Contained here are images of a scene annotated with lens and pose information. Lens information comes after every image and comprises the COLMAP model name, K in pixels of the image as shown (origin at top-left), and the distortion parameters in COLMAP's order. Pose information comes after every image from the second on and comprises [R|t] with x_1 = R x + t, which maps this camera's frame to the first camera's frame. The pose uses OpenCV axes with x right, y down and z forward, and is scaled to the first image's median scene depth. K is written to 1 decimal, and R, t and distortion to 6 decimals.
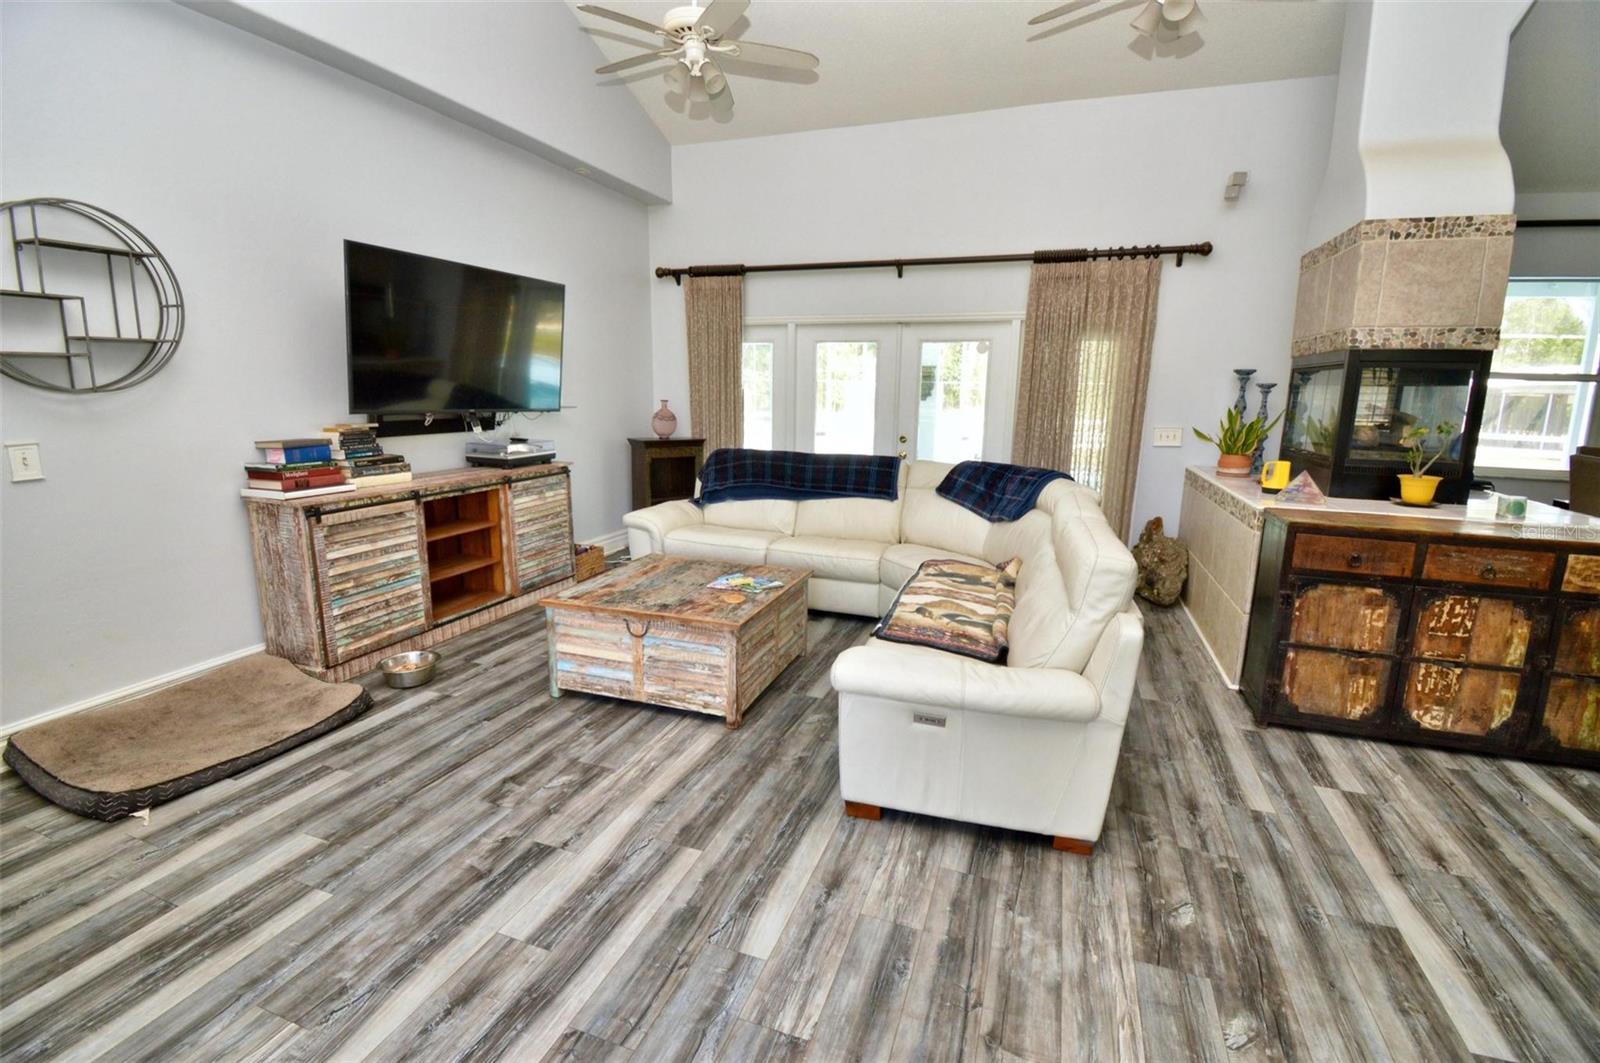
lens RADIAL K [[714.2, 0, 799.5], [0, 714.2, 530.2], [0, 0, 1]] dist [0.018933, -0.024897]
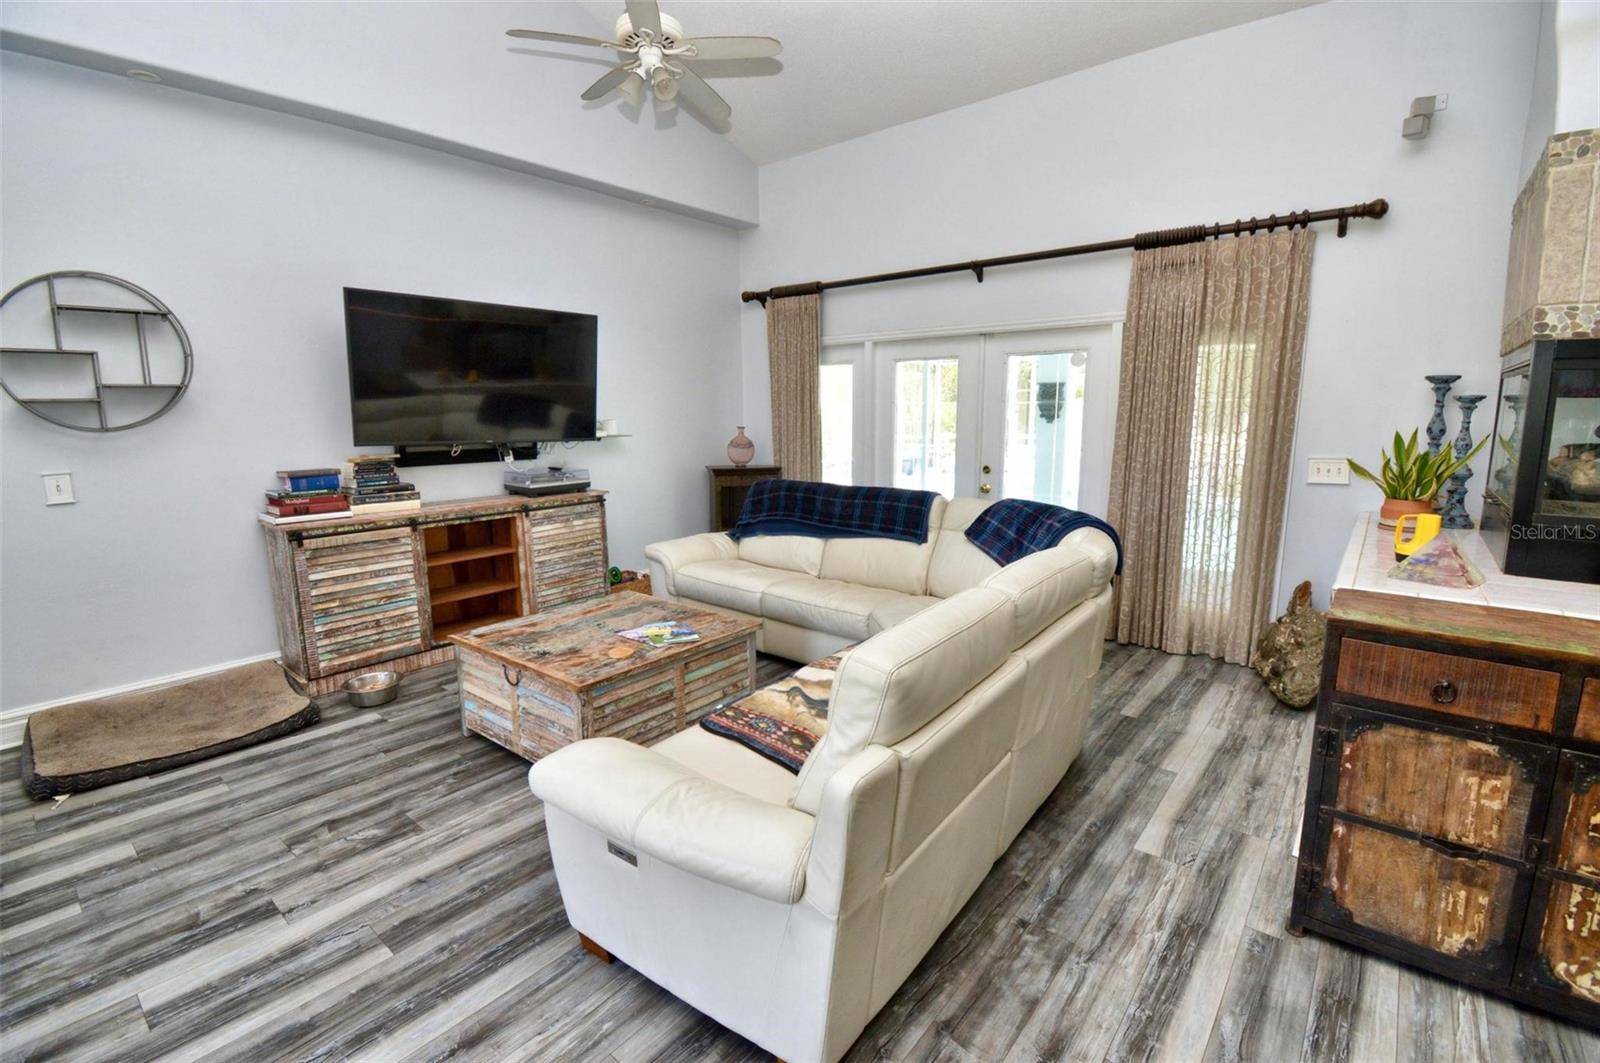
lens RADIAL K [[714.2, 0, 799.5], [0, 714.2, 530.2], [0, 0, 1]] dist [0.018933, -0.024897]
pose [[0.940523, 0.037152, -0.337692, 0.385699], [-0.047110, 0.998662, -0.021337, -0.044687], [0.336447, 0.035976, 0.941015, 0.213496]]
